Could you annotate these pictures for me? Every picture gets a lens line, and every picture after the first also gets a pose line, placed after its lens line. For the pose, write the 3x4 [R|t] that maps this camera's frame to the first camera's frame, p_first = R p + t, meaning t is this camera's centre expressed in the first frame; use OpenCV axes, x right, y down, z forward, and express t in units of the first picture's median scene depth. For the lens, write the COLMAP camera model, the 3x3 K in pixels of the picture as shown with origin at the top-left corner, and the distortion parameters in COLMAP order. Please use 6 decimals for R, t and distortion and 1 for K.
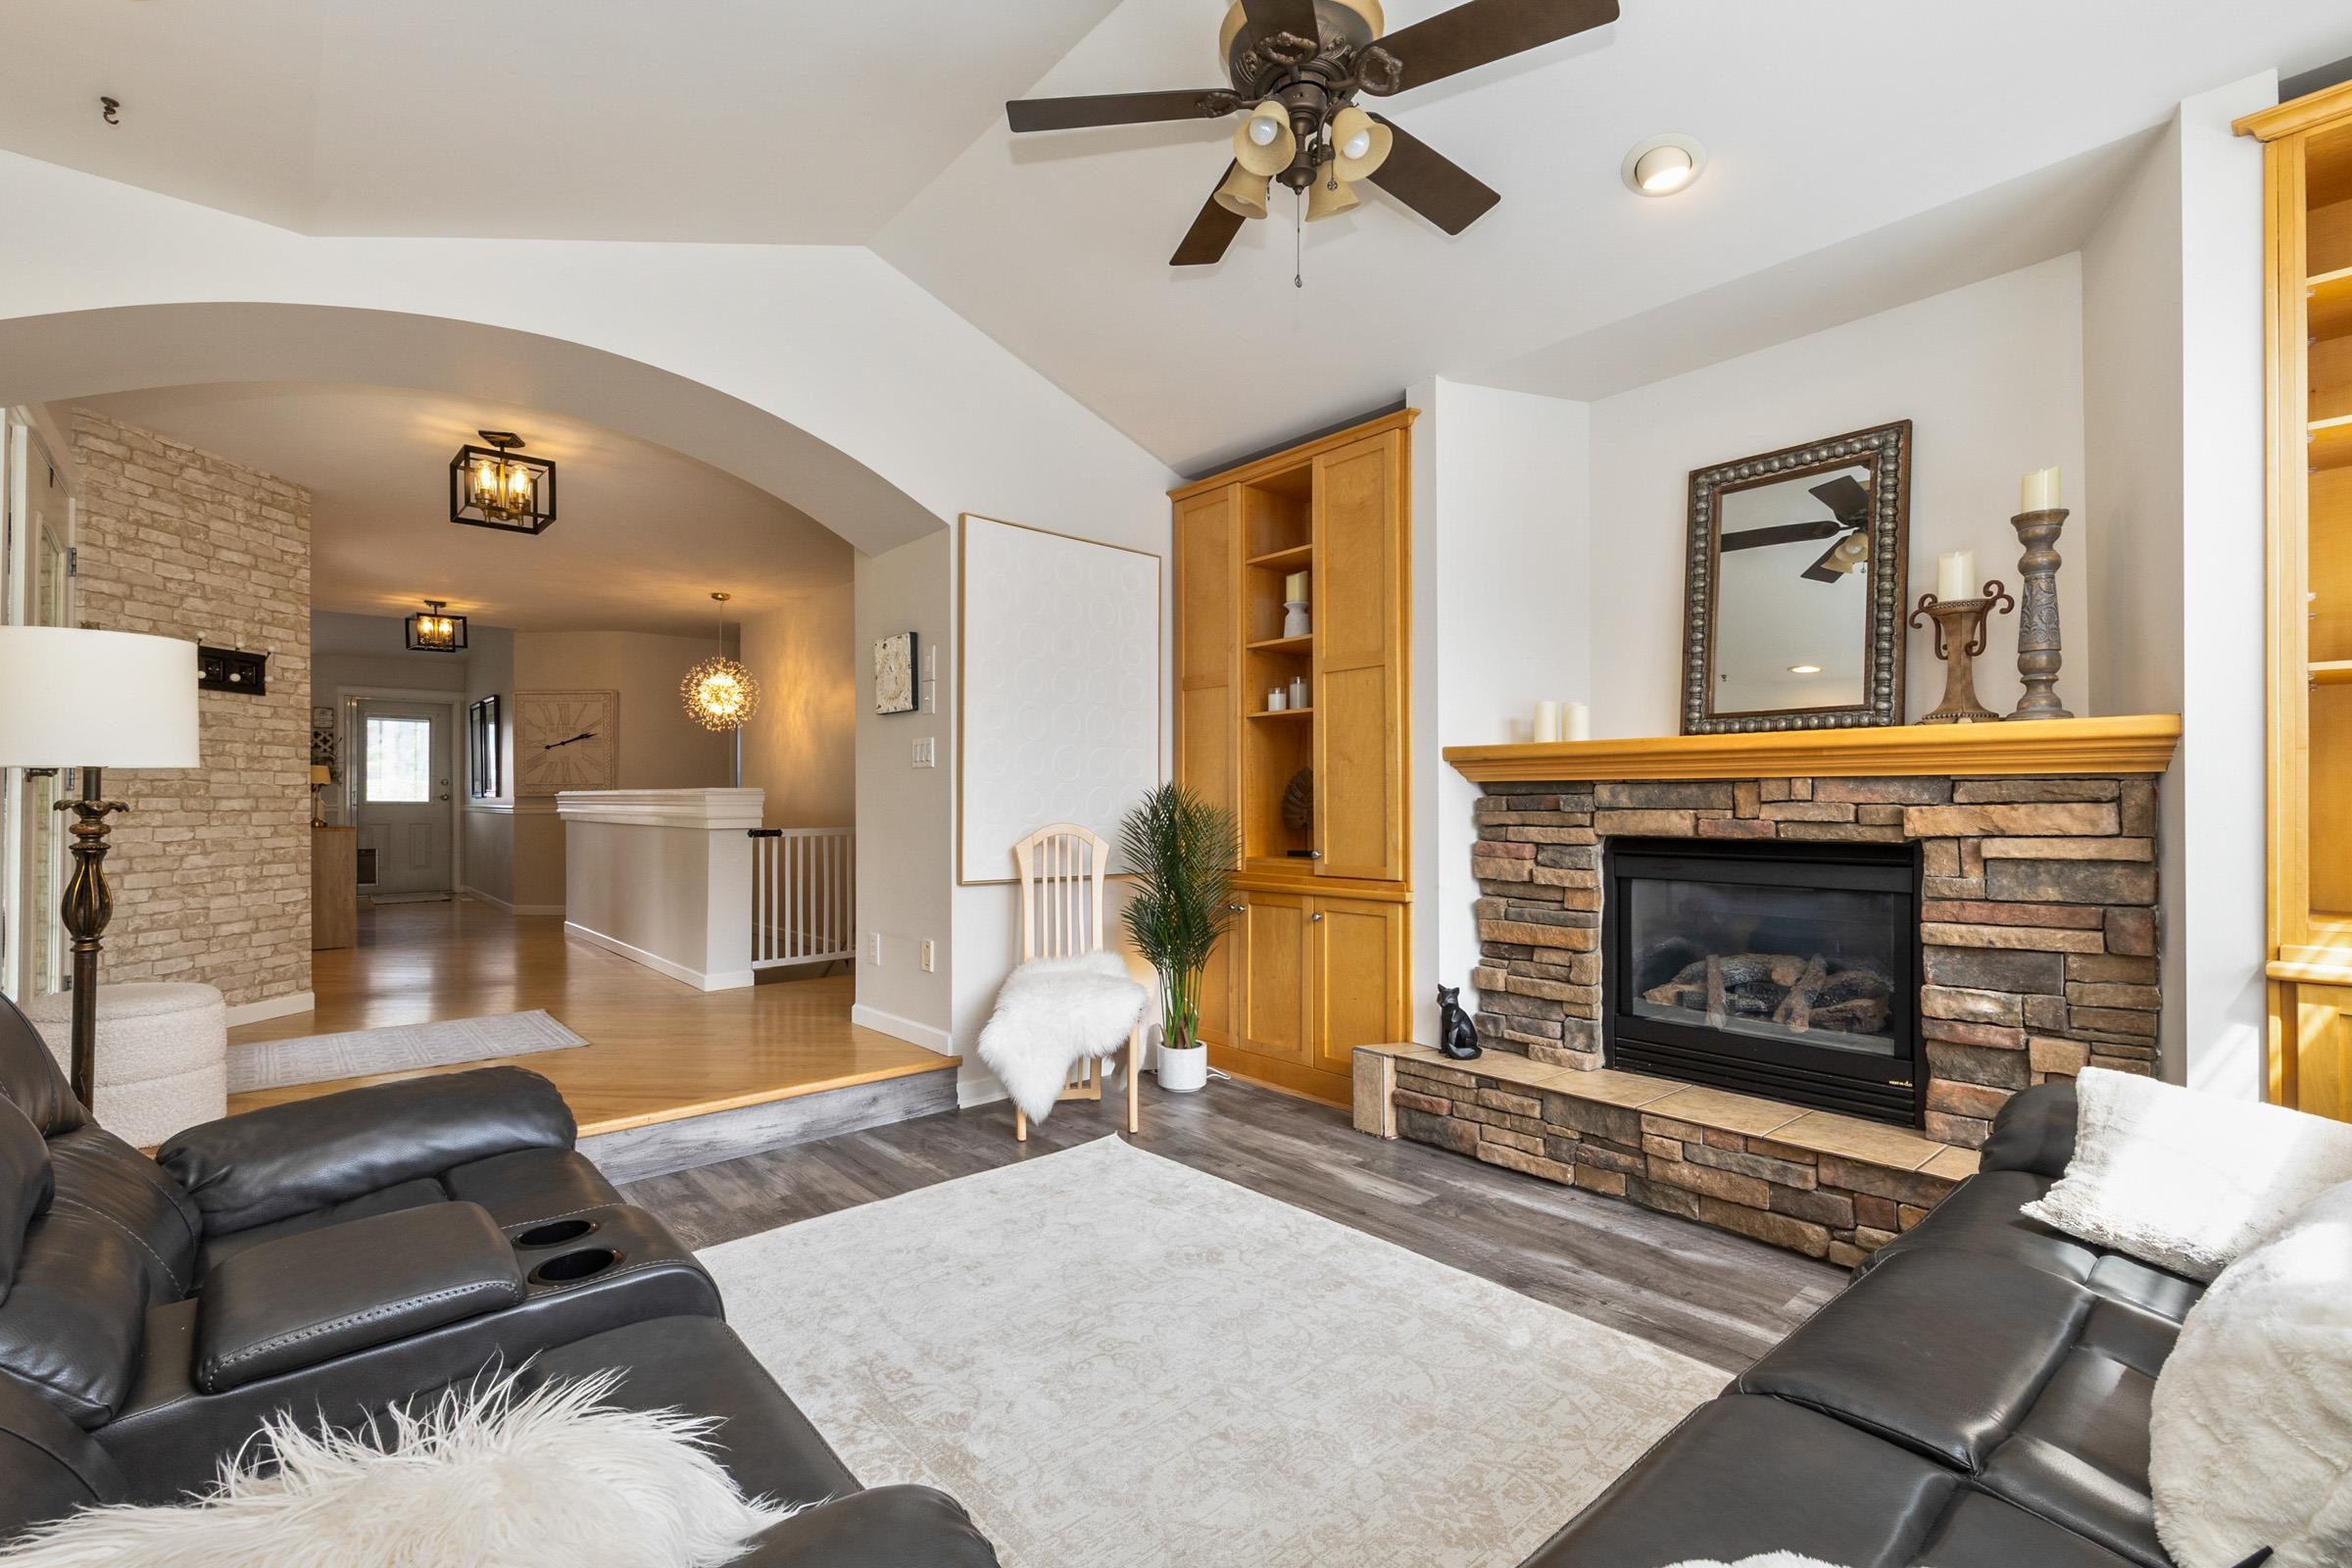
lens RADIAL K [[1039.4, 0, 1149.6], [0, 1039.4, 796.0], [0, 0, 1]] dist [-0.007388, 0.000742]
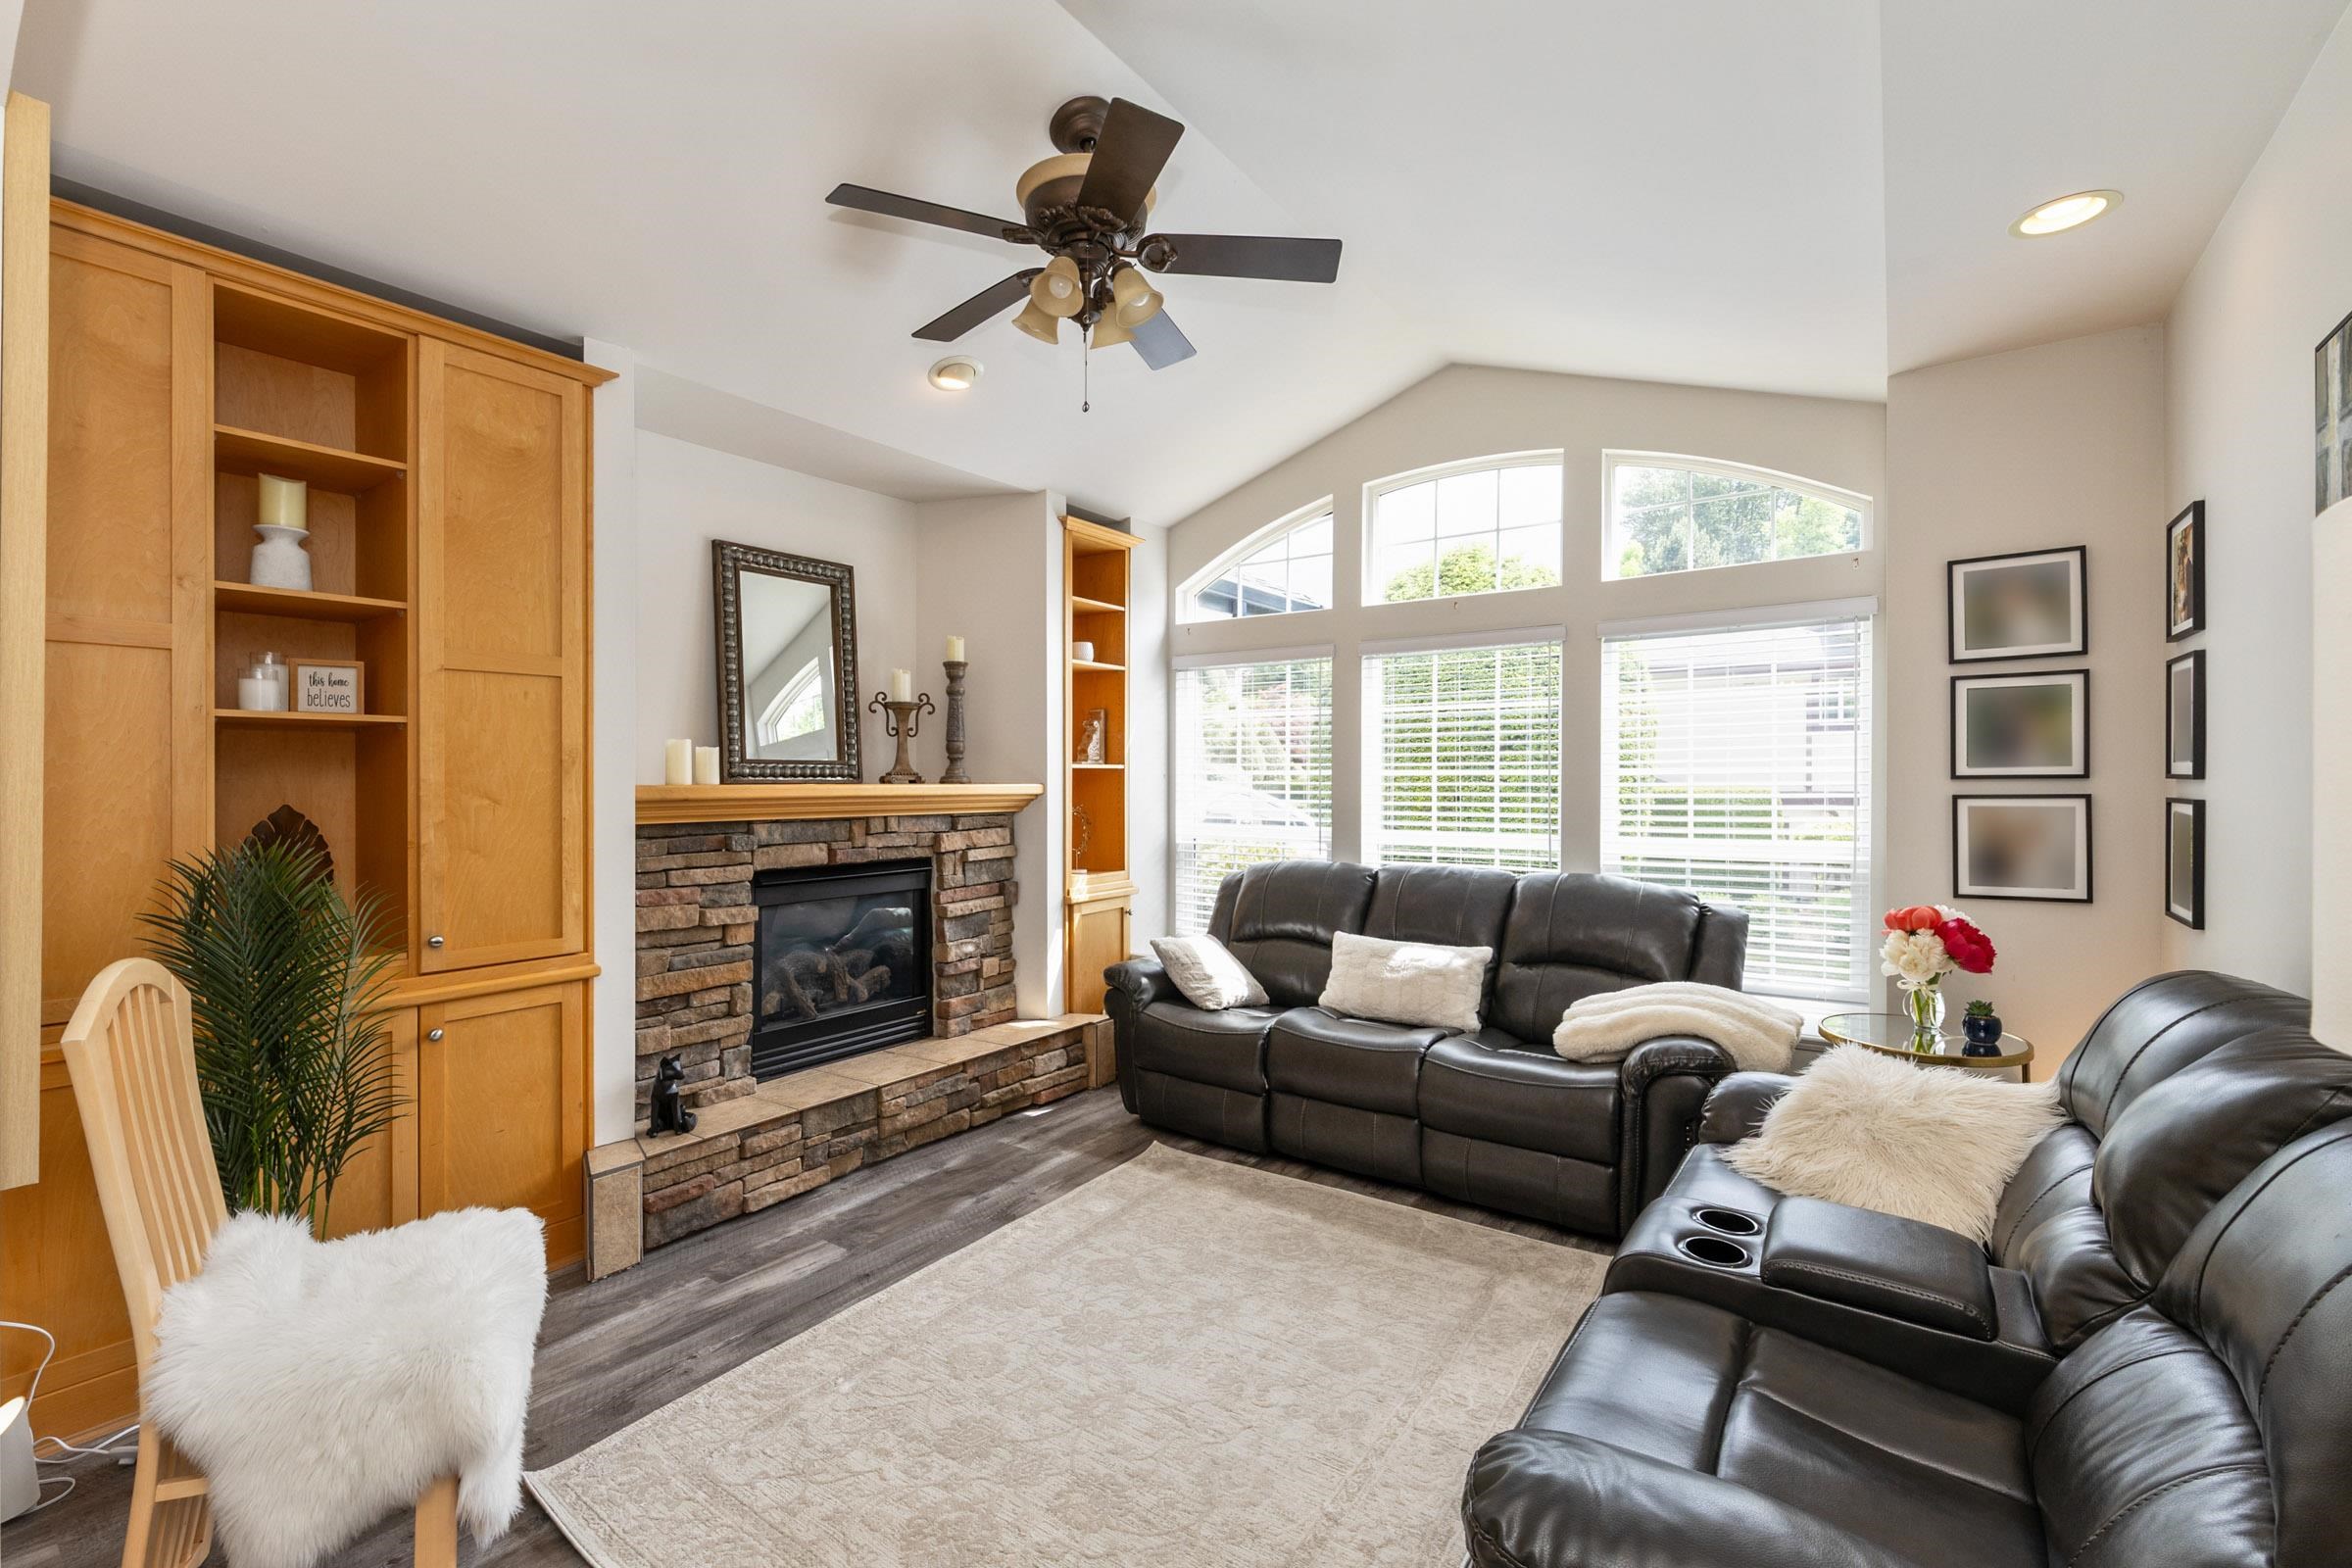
lens RADIAL K [[1007.1, 0, 1152.4], [0, 1007.1, 783.4], [0, 0, 1]] dist [-0.001105, -0.001425]
pose [[-0.235261, 0.000153, 0.971932, -0.720863], [-0.001343, 0.999999, -0.000482, -0.056223], [-0.971931, -0.001419, -0.235261, 0.891760]]
